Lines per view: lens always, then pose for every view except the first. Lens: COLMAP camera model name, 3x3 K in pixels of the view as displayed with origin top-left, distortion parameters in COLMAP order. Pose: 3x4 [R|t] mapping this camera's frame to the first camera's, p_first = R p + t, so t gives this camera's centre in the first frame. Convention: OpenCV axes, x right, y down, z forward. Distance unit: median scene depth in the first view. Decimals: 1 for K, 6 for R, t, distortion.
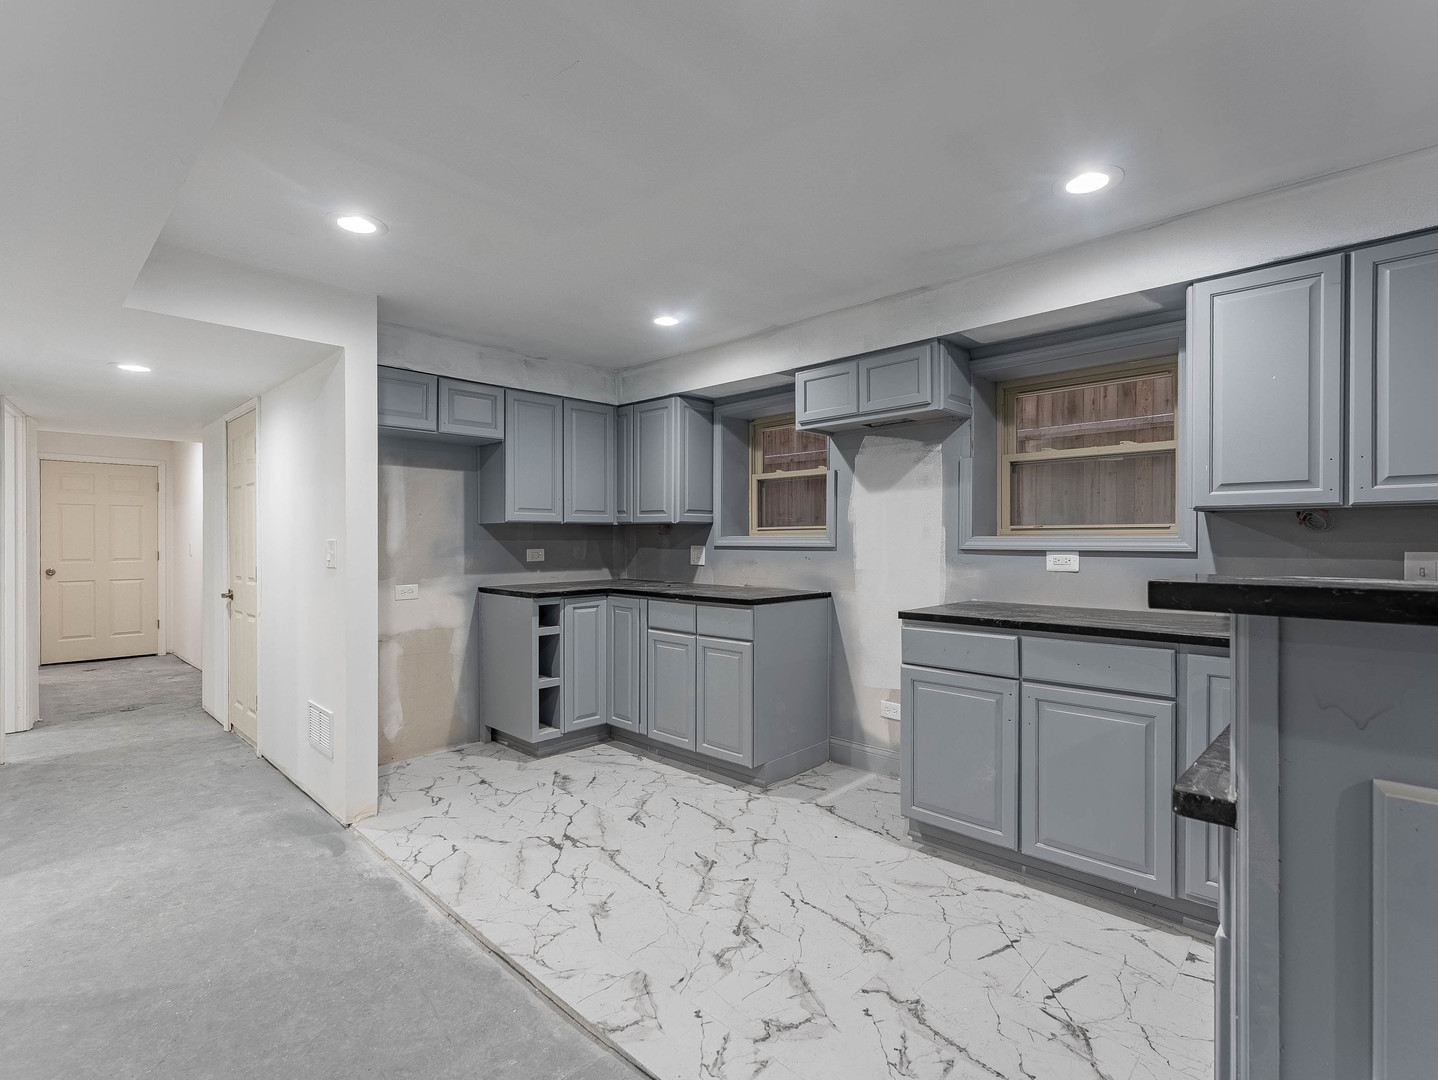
lens RADIAL K [[692.2, 0, 718.4], [0, 692.2, 543.6], [0, 0, 1]] dist [0.001073, 0.000776]
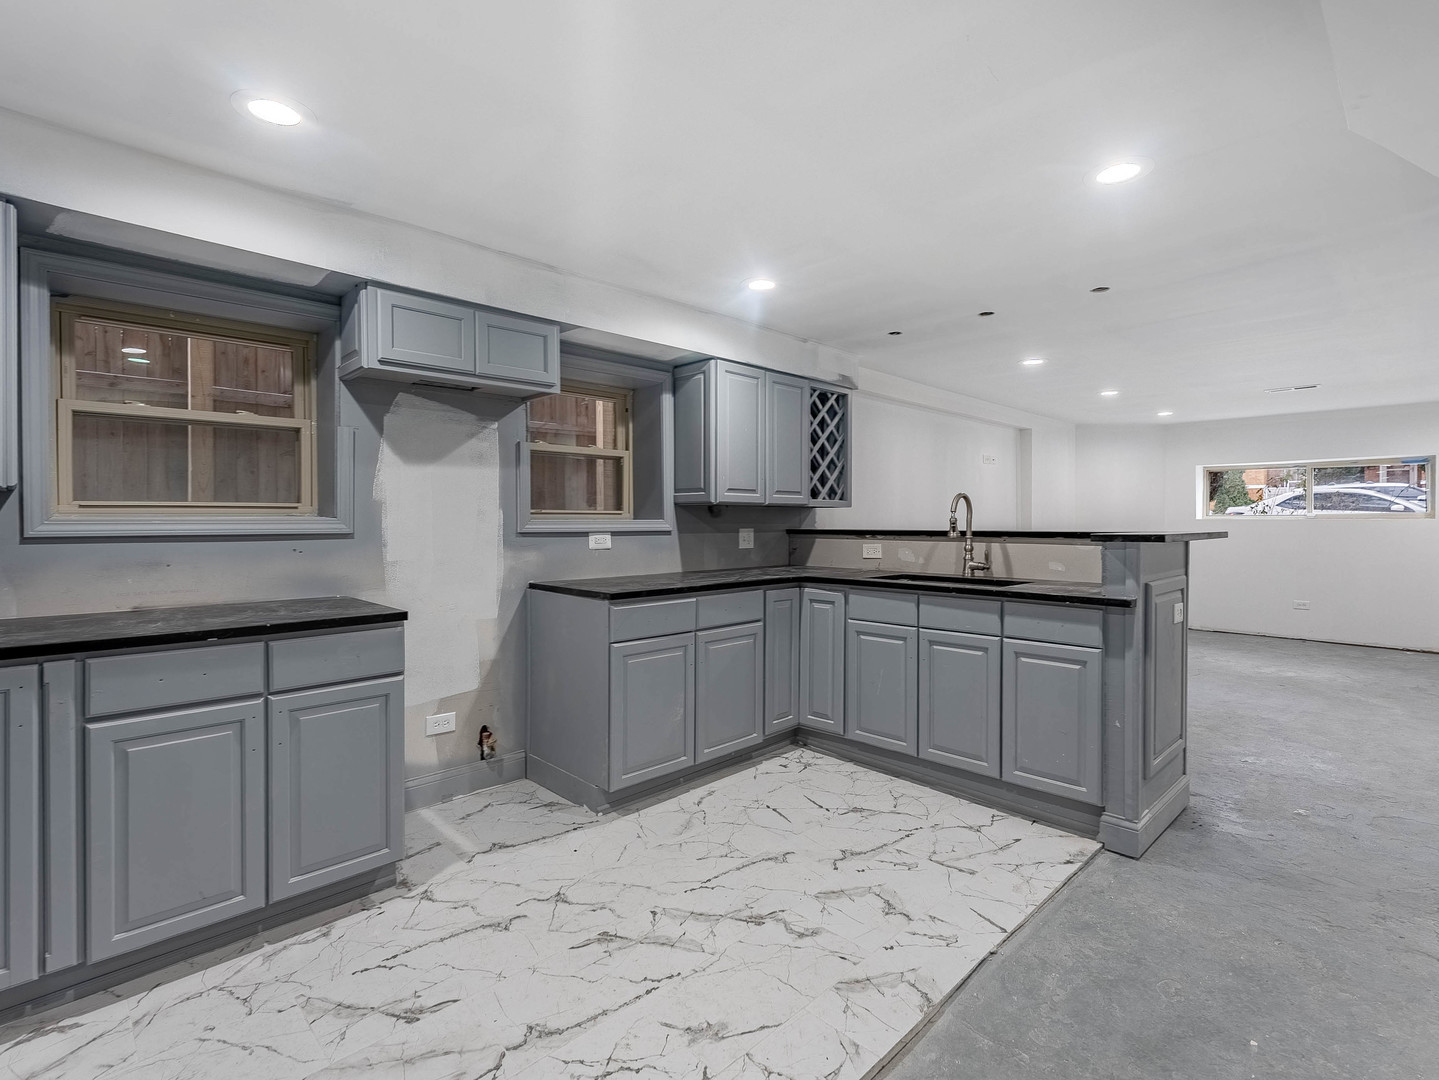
lens RADIAL K [[691.2, 0, 716.1], [0, 691.2, 528.7], [0, 0, 1]] dist [0.002394, 0.001552]
pose [[0.032820, -0.010270, 0.999408, -0.654266], [0.006792, 0.999926, 0.010053, -0.005379], [-0.999438, 0.006458, 0.032888, 0.705915]]
